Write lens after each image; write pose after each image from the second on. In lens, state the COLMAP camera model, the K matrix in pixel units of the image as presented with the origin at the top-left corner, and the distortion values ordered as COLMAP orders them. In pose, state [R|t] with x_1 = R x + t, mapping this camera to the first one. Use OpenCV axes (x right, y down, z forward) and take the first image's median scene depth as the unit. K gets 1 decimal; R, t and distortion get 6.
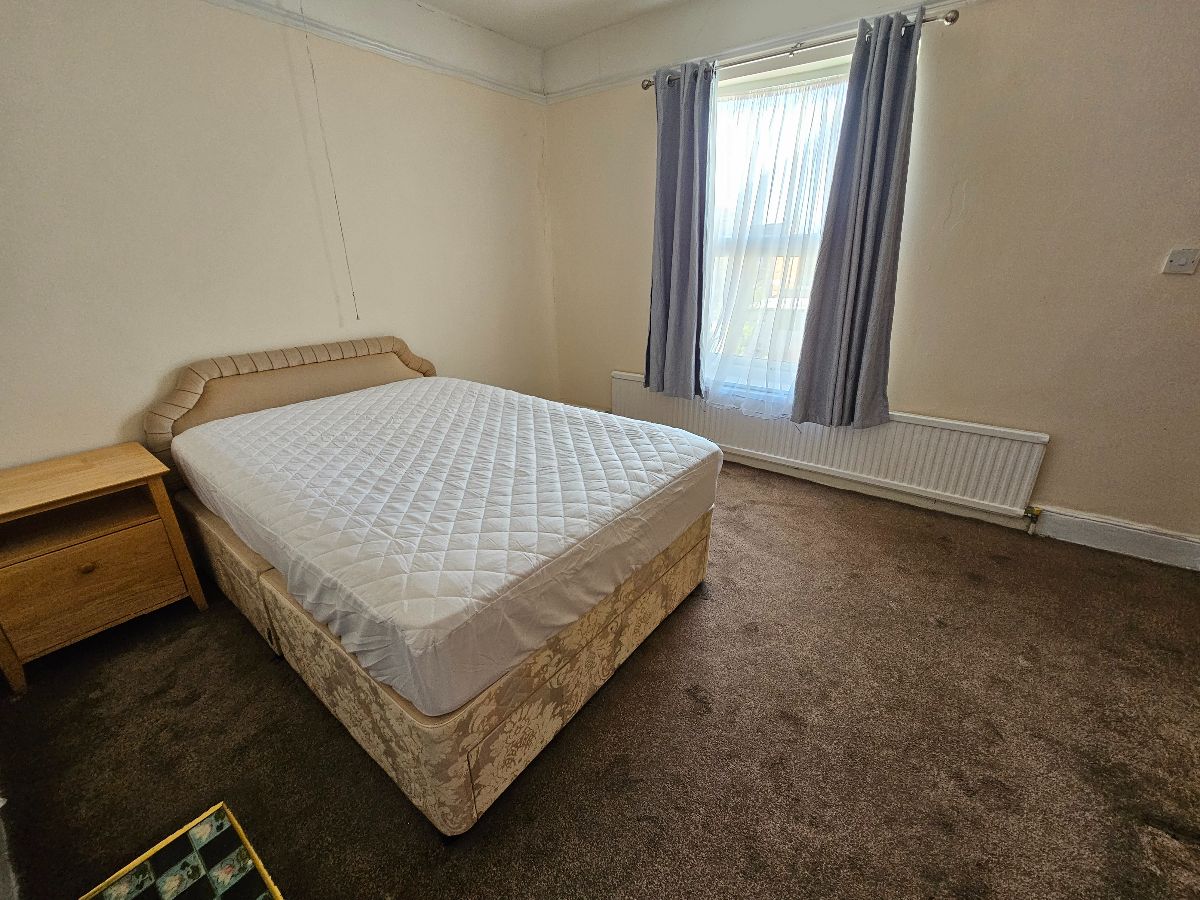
lens RADIAL K [[491.0, 0, 594.4], [0, 491.0, 443.5], [0, 0, 1]] dist [-0.000286, 0.003266]
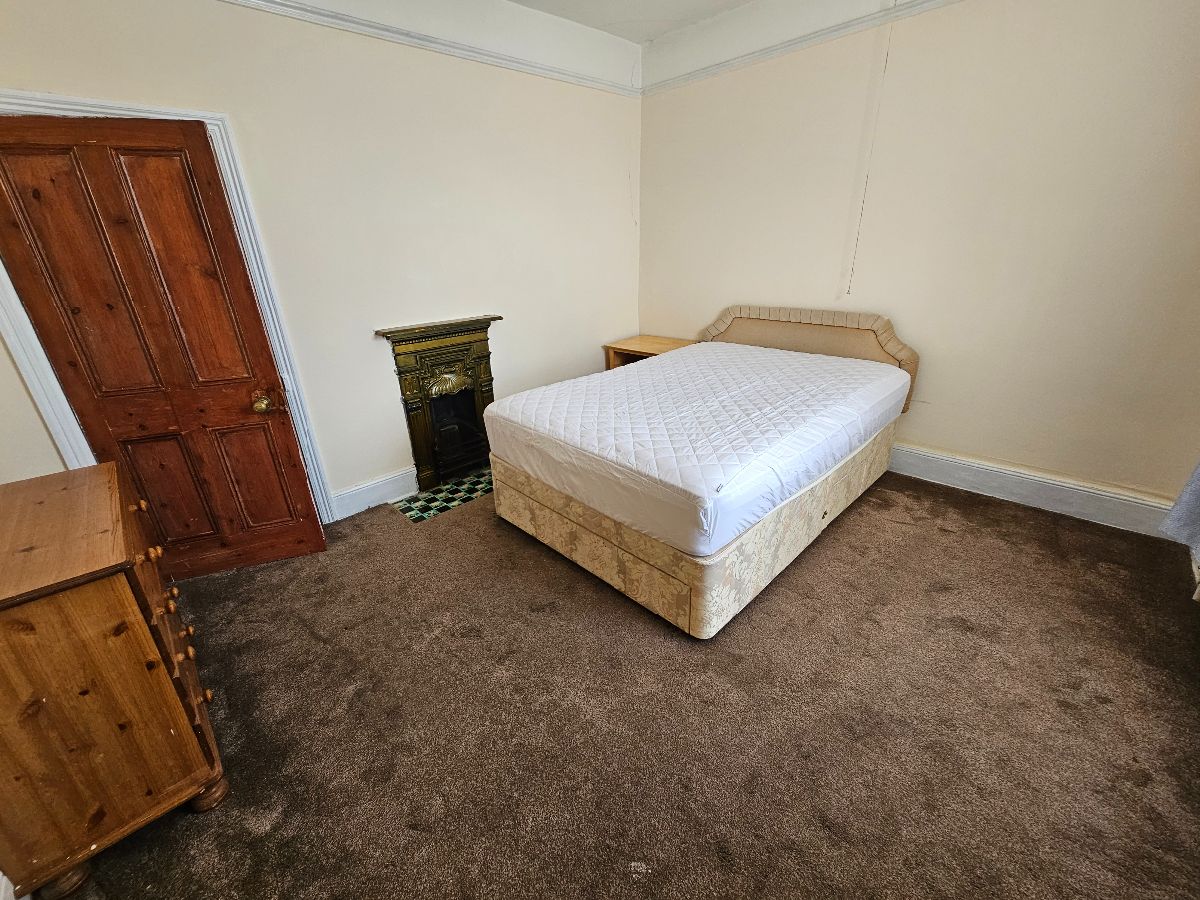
lens RADIAL K [[491.0, 0, 594.4], [0, 491.0, 443.5], [0, 0, 1]] dist [-0.000286, 0.003266]
pose [[-0.137464, 0.391081, -0.910033, 1.165769], [-0.300373, 0.859032, 0.414536, -0.409226], [0.943864, 0.330333, -0.000615, 0.960375]]
